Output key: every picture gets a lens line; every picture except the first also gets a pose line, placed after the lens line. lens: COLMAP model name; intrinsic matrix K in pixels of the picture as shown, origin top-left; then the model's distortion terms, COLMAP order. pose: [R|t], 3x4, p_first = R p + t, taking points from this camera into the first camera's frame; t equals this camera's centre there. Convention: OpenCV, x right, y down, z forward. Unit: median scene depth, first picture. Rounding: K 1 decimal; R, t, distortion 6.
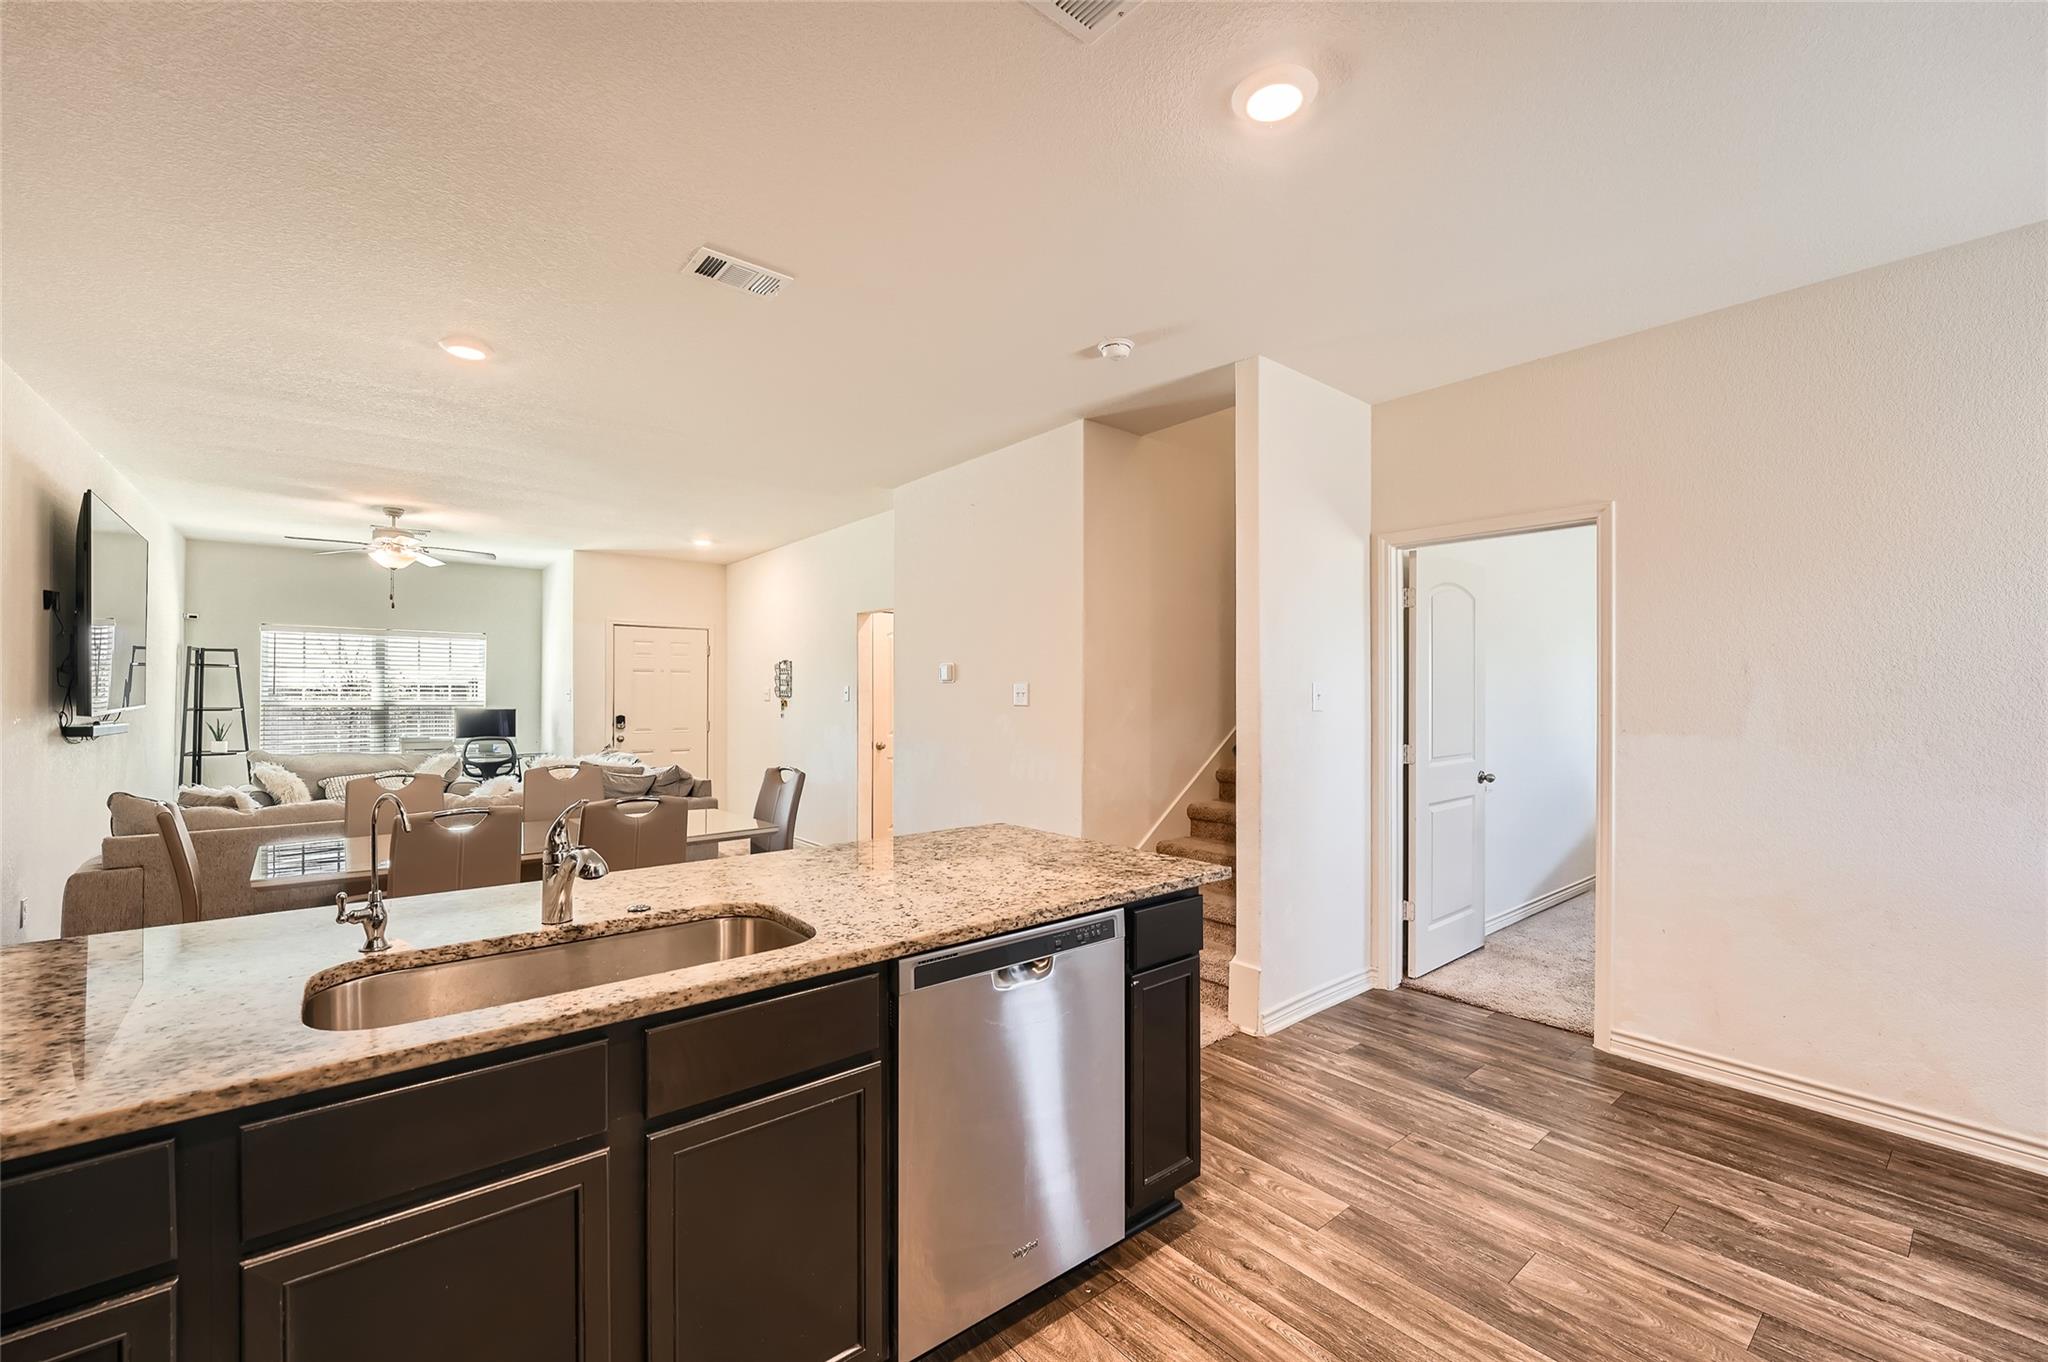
lens RADIAL K [[830.7, 0, 1028.4], [0, 830.7, 685.8], [0, 0, 1]] dist [-0.014310, 0.000090]
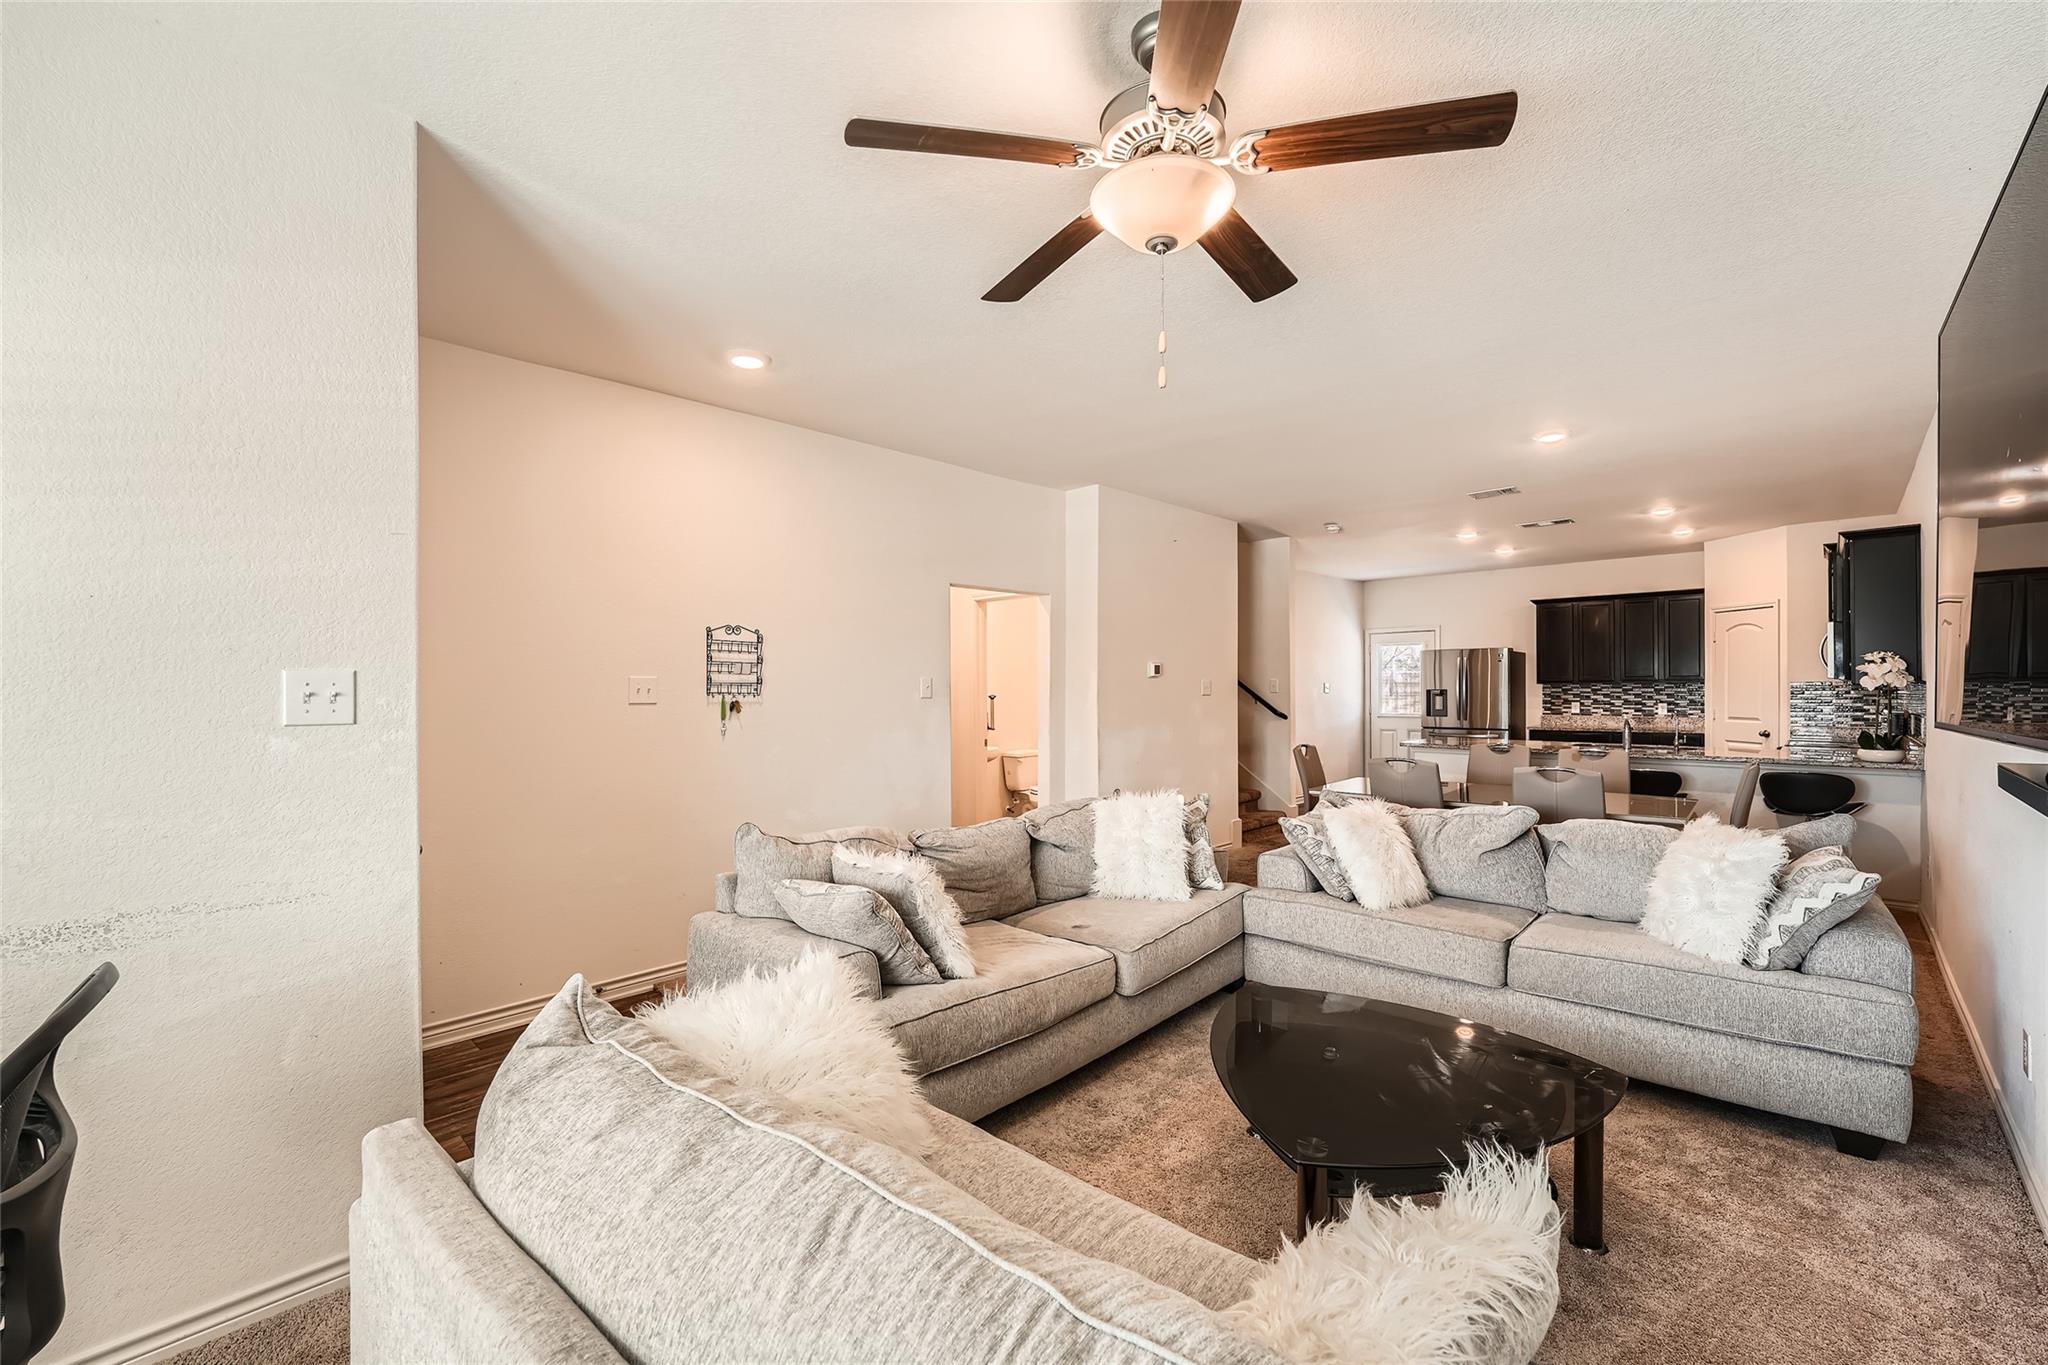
lens RADIAL K [[836.6, 0, 1027.5], [0, 836.6, 689.9], [0, 0, 1]] dist [-0.014778, -0.000045]
pose [[-0.106235, -0.006005, 0.994323, -0.889063], [-0.008187, 0.999953, 0.005164, 0.006599], [-0.994307, -0.007592, -0.106279, 0.909755]]
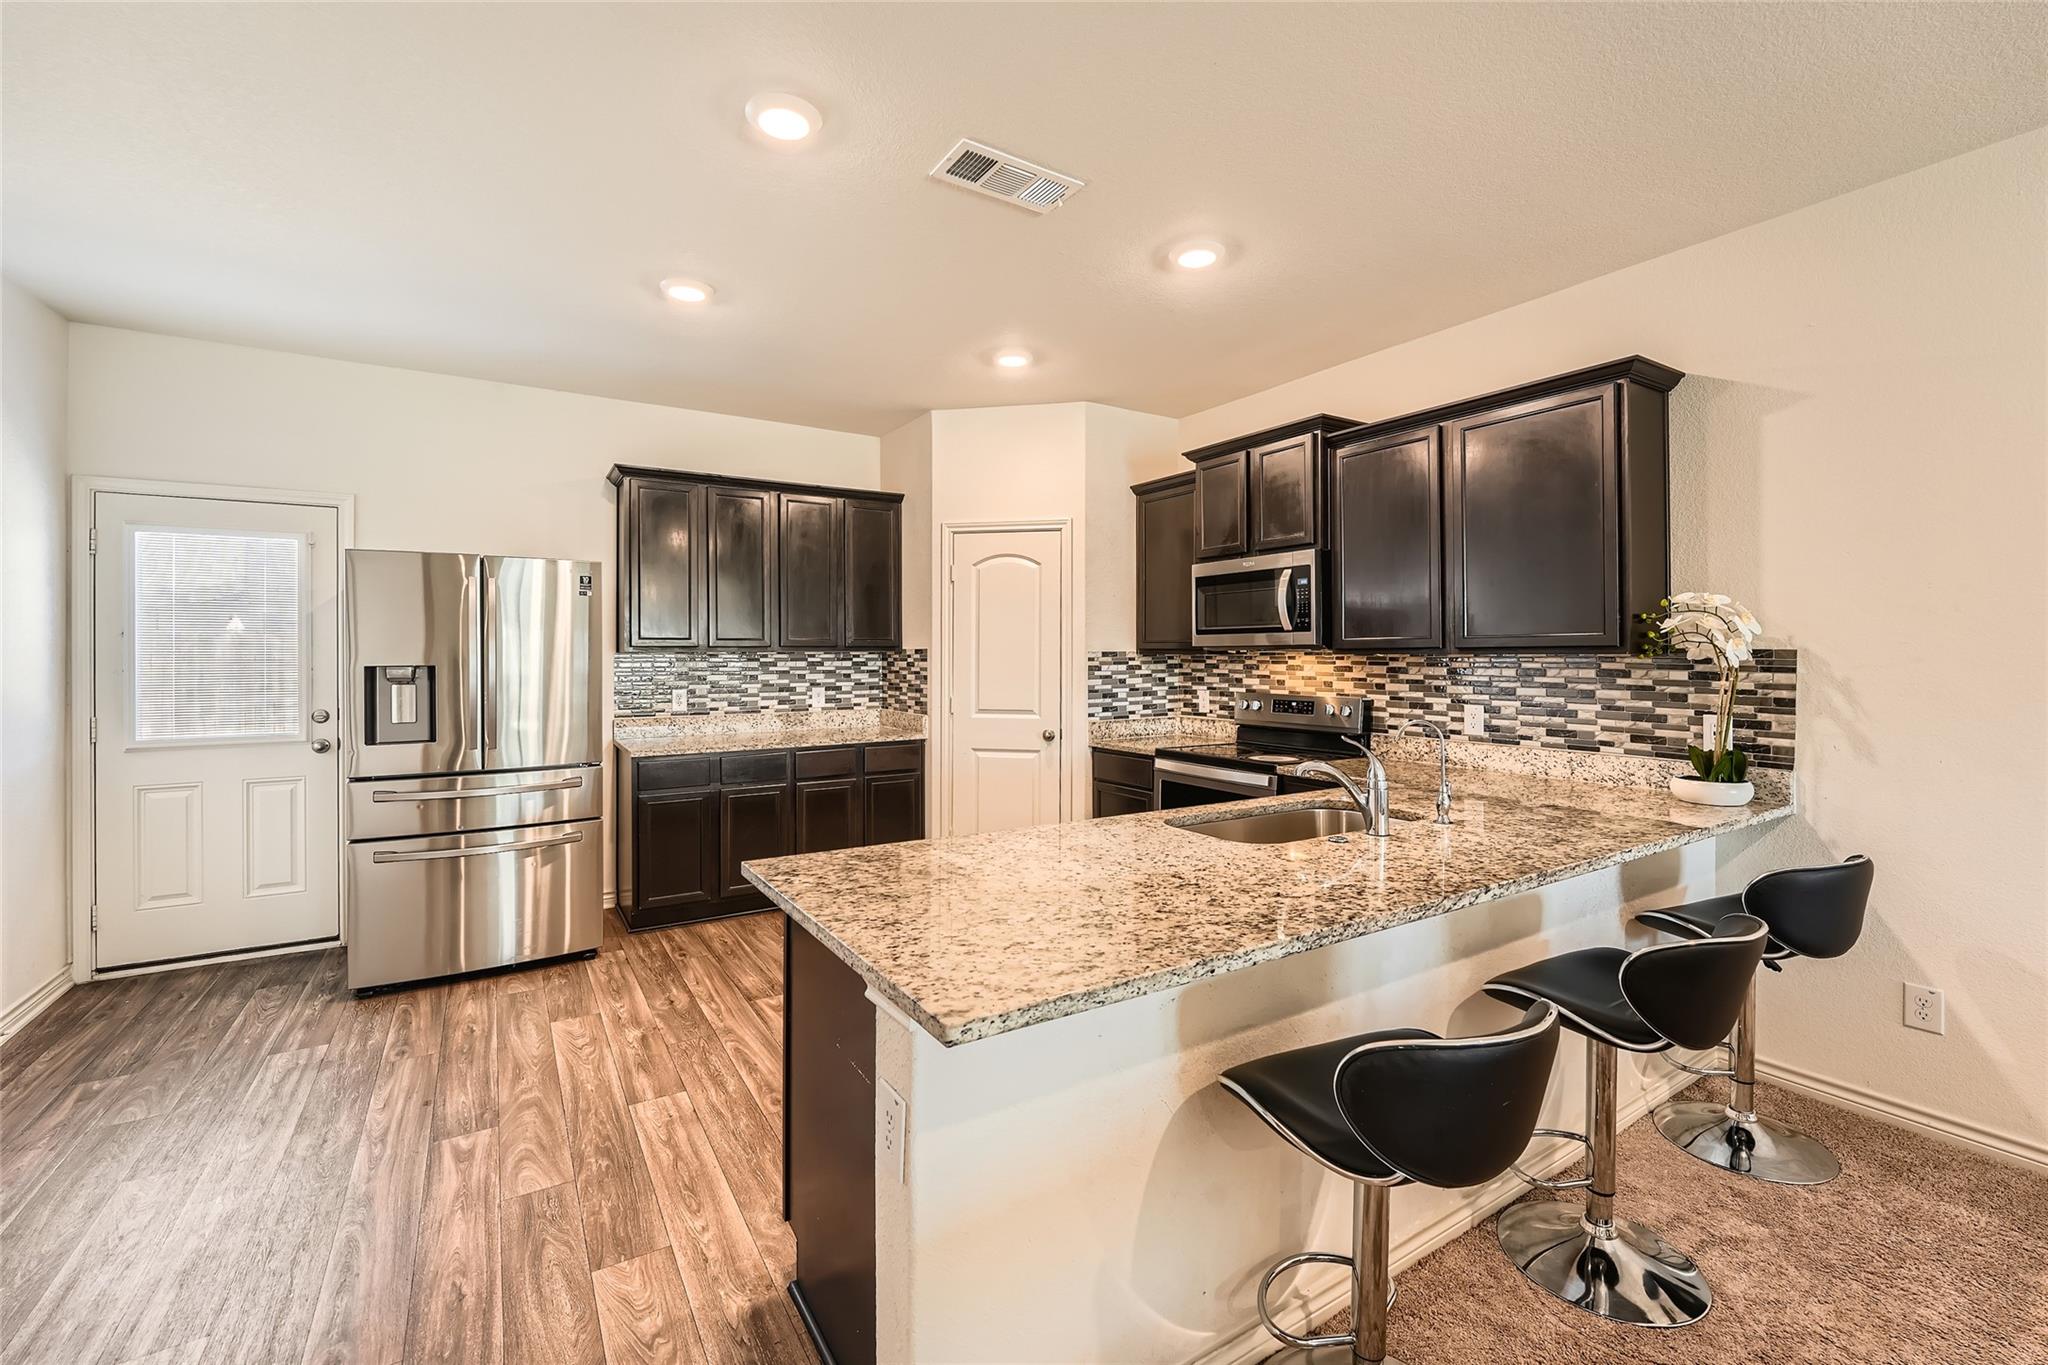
lens RADIAL K [[851.9, 0, 1027.2], [0, 851.9, 658.8], [0, 0, 1]] dist [-0.010897, -0.000368]
pose [[-0.991944, -0.002945, 0.126645, -0.045029], [-0.003886, 0.999967, -0.007185, 0.005364], [-0.126619, -0.007619, -0.991922, 0.541430]]
